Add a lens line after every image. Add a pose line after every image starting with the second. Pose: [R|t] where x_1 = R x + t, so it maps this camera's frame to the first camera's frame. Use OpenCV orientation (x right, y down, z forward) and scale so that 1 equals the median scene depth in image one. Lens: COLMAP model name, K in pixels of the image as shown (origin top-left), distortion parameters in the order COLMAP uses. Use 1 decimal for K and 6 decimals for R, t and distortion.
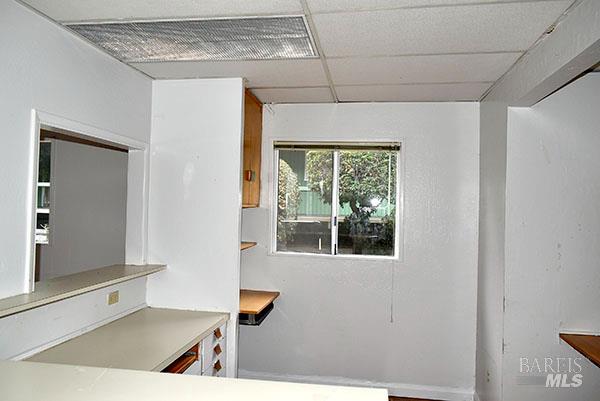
lens RADIAL K [[470.8, 0, 298.4], [0, 470.8, 199.8], [0, 0, 1]] dist [-0.006563, 0.005634]
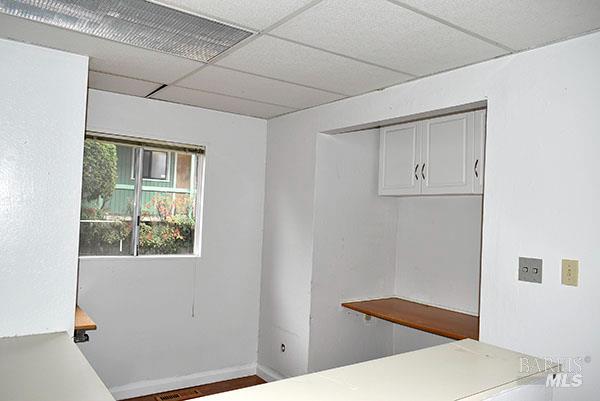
lens RADIAL K [[470.8, 0, 297.0], [0, 470.8, 199.8], [0, 0, 1]] dist [-0.006563, 0.005634]
pose [[0.722412, 0.023935, 0.691048, -0.365761], [-0.033463, 0.999440, 0.000364, -0.009194], [-0.690653, -0.023388, 0.722808, 0.085744]]
